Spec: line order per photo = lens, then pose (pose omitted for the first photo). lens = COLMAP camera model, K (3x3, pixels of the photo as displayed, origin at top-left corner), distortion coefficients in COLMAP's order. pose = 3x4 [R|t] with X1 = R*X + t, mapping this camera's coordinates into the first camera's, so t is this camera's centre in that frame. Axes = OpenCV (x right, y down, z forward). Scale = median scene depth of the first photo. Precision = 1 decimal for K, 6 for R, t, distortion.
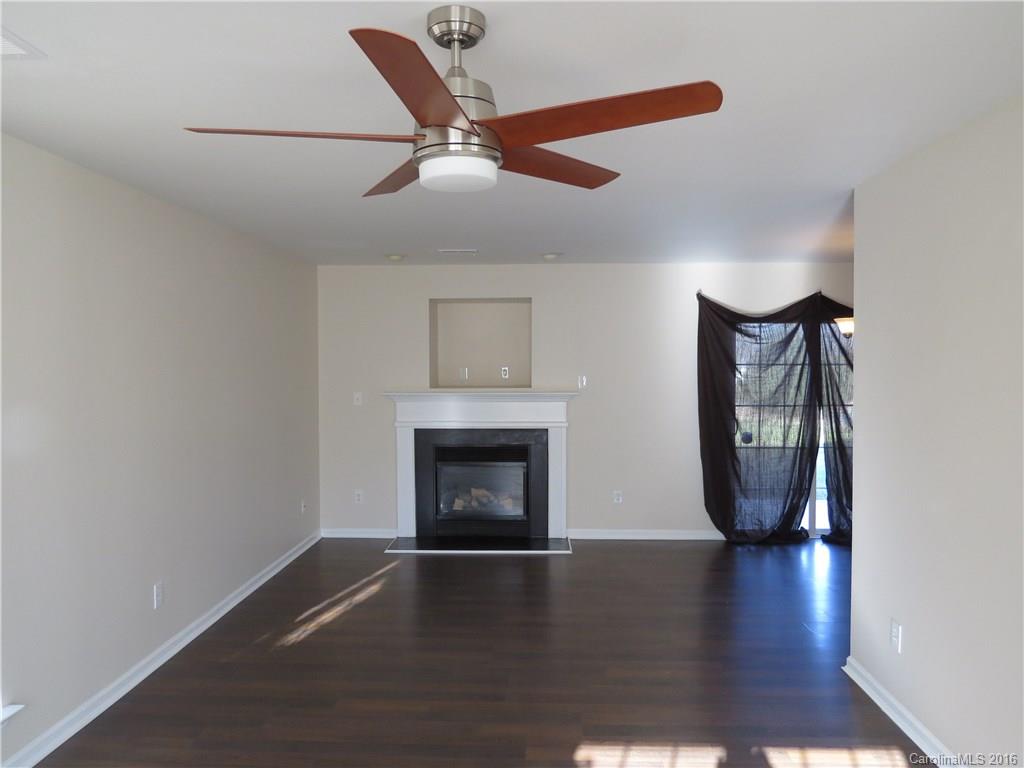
lens RADIAL K [[738.0, 0, 512.0], [0, 738.0, 384.0], [0, 0, 1]] dist [-0.023243, 0.006390]
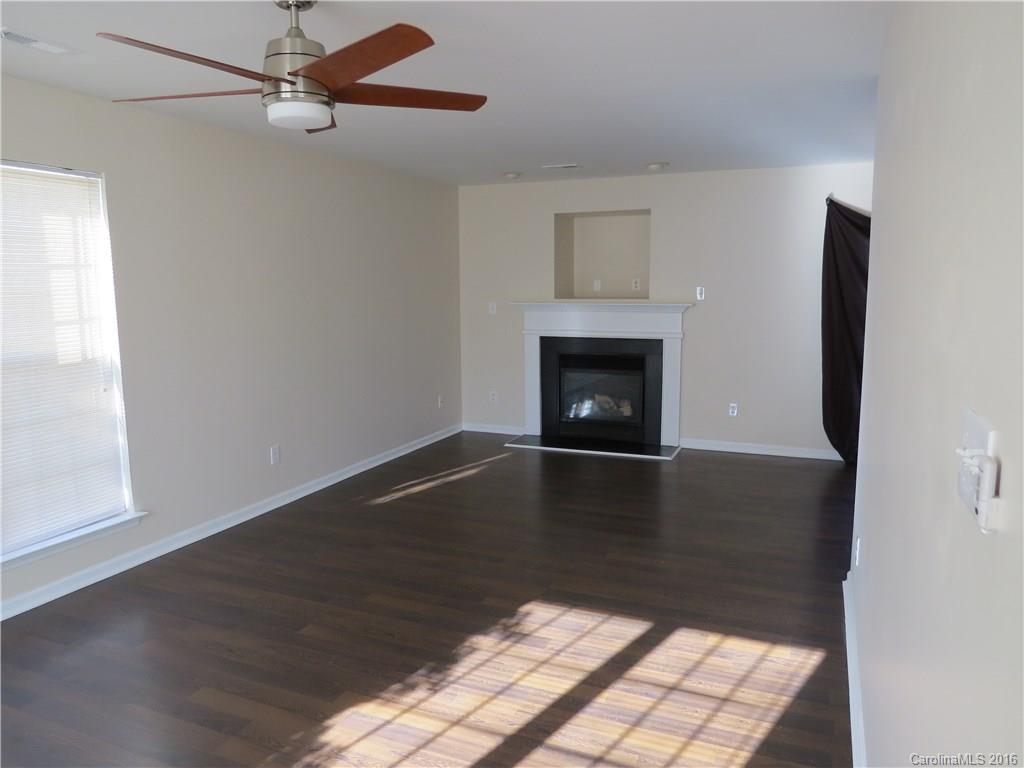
lens RADIAL K [[734.2, 0, 509.3], [0, 734.2, 387.2], [0, 0, 1]] dist [-0.015724, 0.006789]
pose [[0.935978, 0.047776, -0.348803, 0.209029], [-0.006903, 0.993049, 0.117497, 0.008346], [0.351992, -0.107567, 0.929802, -0.026889]]
